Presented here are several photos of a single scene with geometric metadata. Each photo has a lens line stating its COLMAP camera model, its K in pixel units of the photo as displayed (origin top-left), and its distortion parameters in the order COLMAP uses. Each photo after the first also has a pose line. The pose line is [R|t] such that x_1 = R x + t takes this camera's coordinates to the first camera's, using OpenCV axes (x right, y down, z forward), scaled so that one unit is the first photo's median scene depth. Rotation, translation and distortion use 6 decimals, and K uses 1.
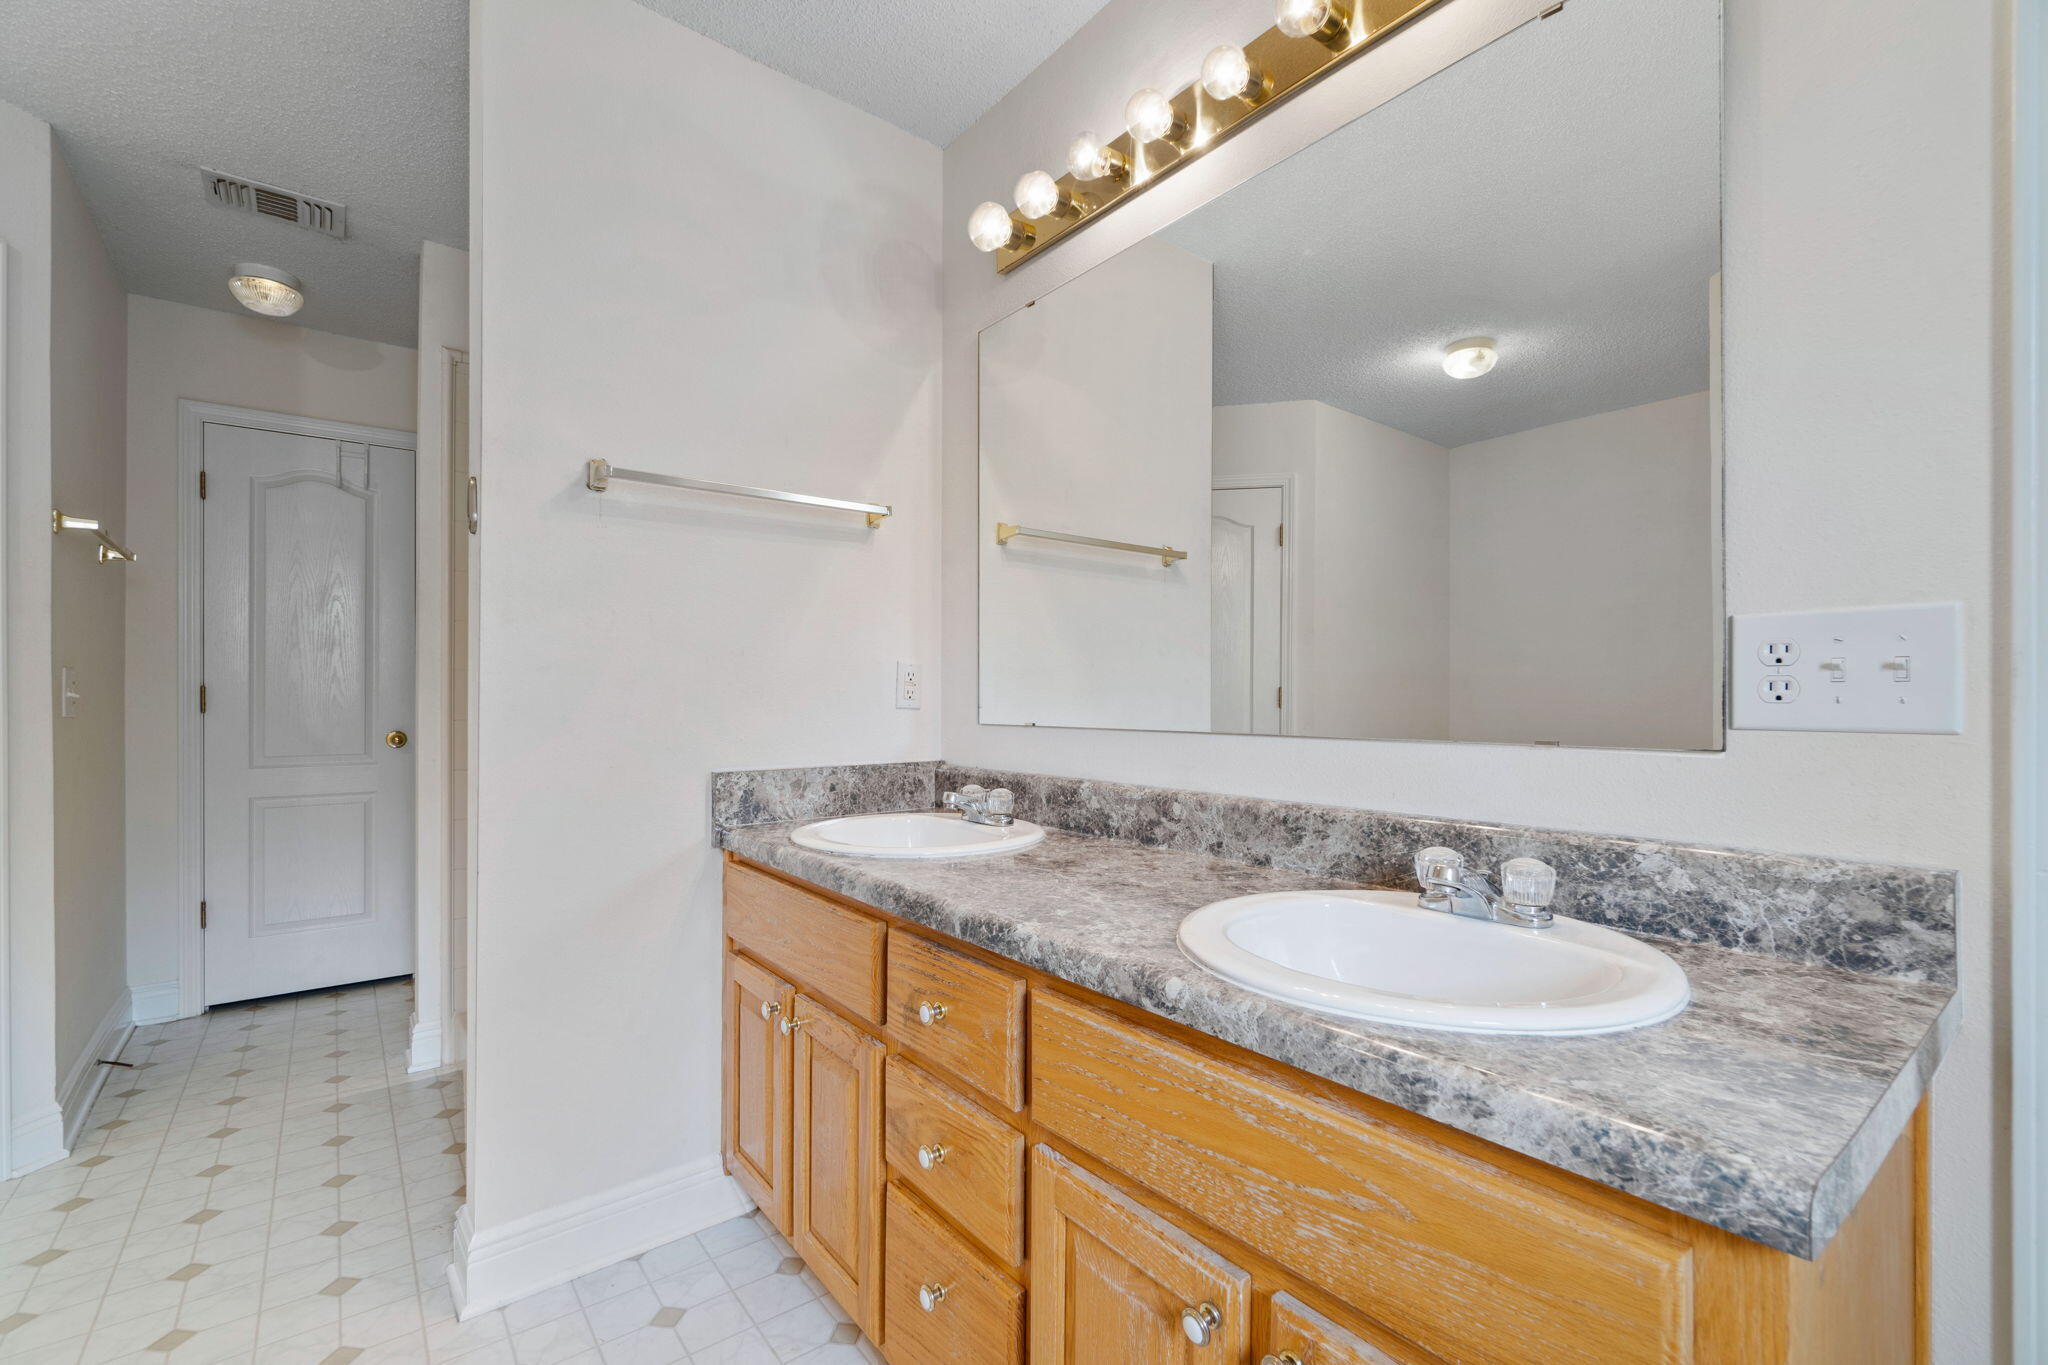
lens RADIAL K [[889.2, 0, 1023.1], [0, 889.2, 694.2], [0, 0, 1]] dist [-0.004803, 0.000530]
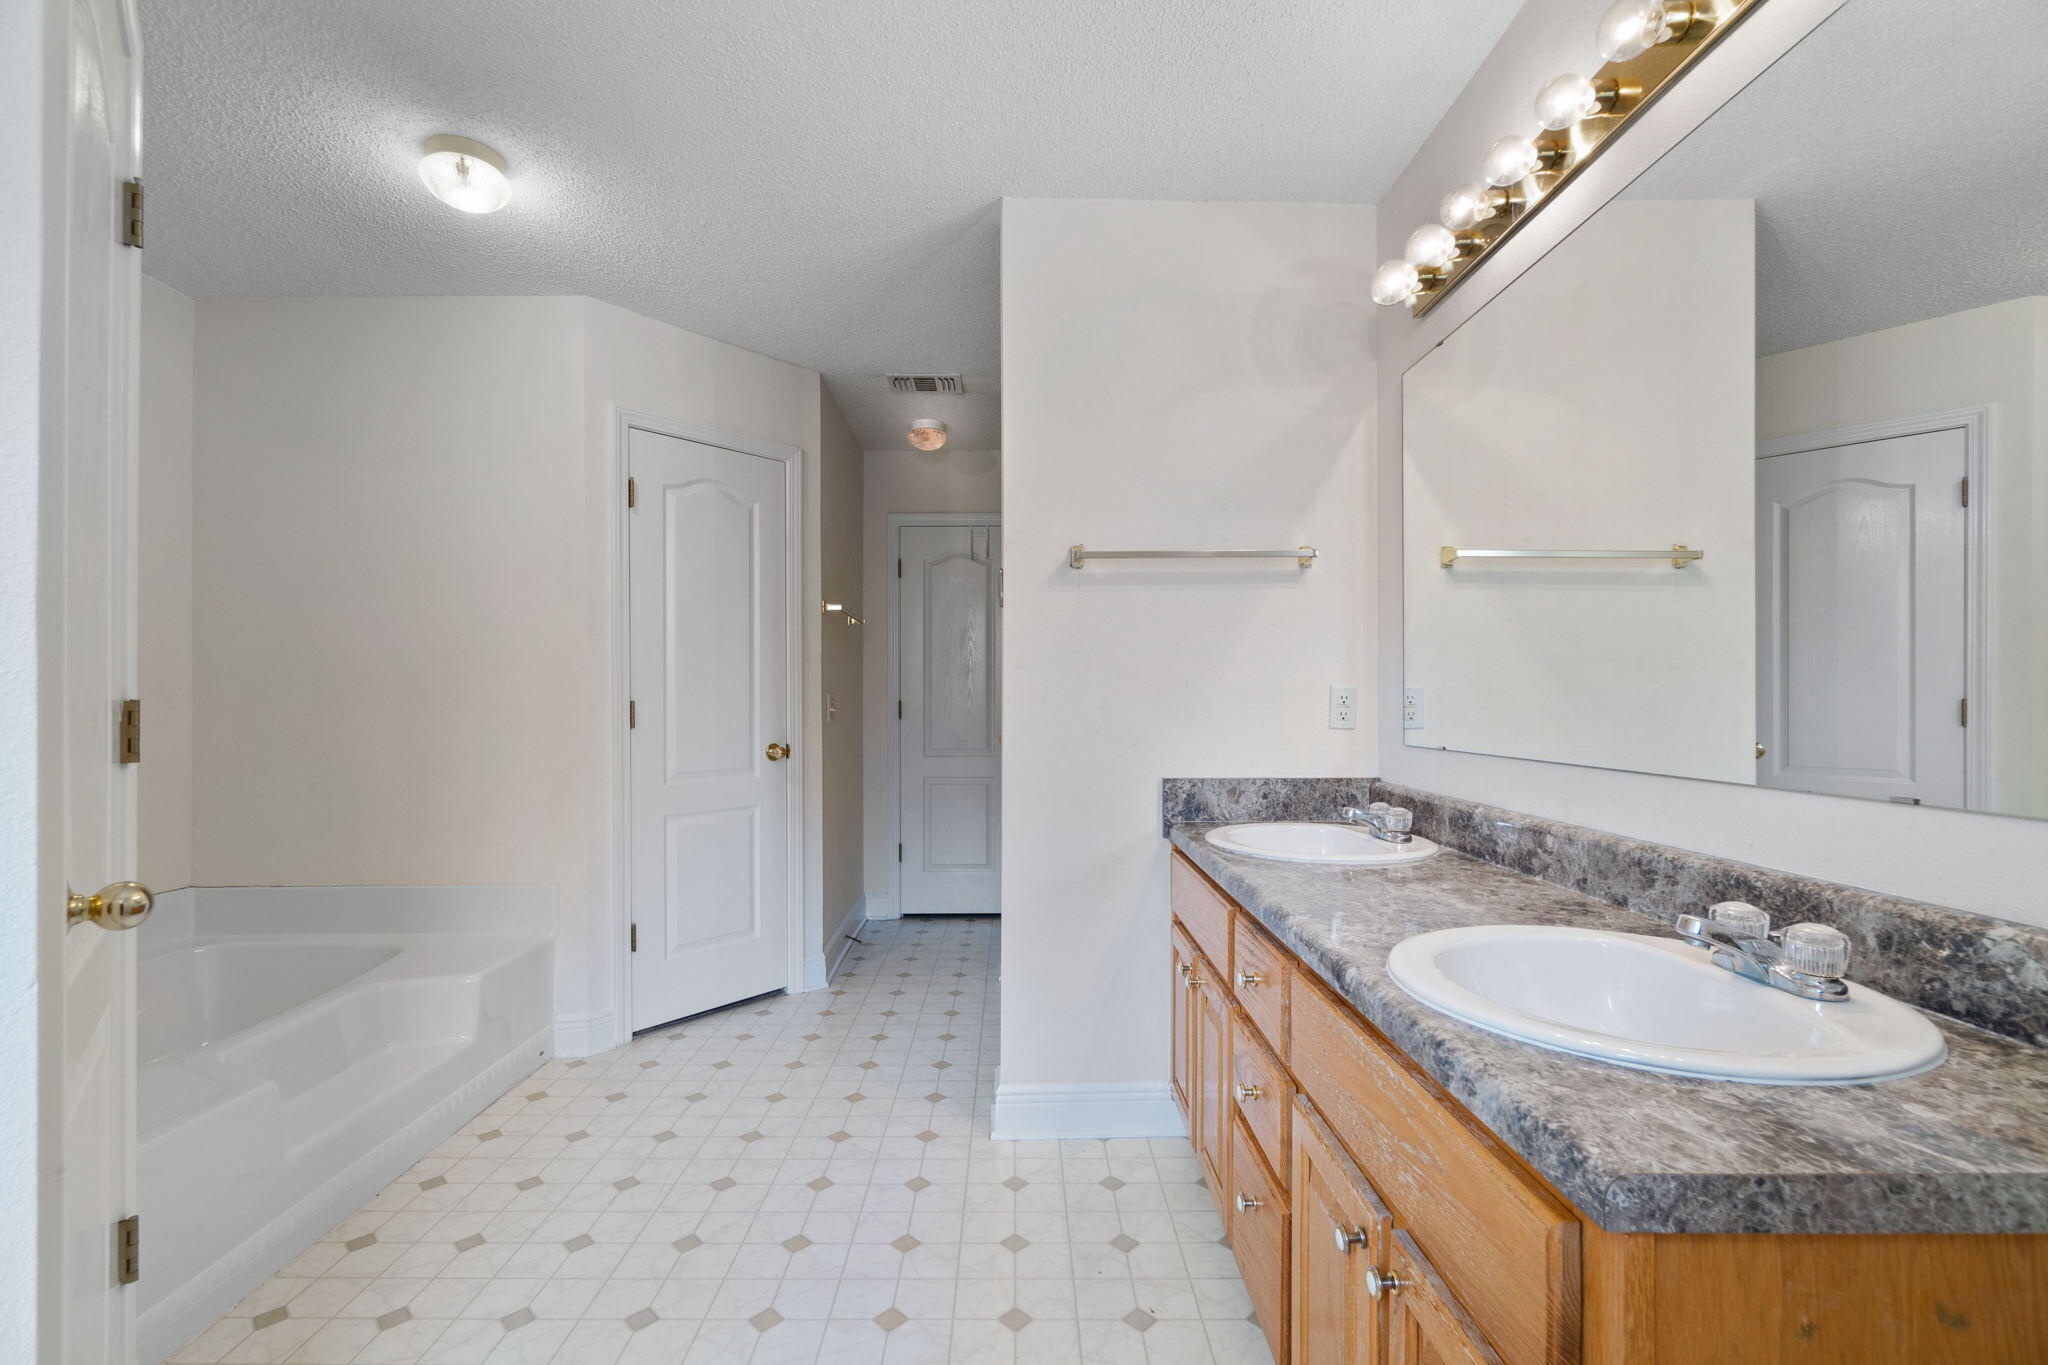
lens RADIAL K [[889.2, 0, 1023.4], [0, 889.2, 690.1], [0, 0, 1]] dist [-0.004803, 0.000530]
pose [[0.796297, -0.005731, -0.604879, 0.300073], [0.002777, 0.999979, -0.005819, -0.035558], [0.604900, 0.002954, 0.796296, -0.149290]]
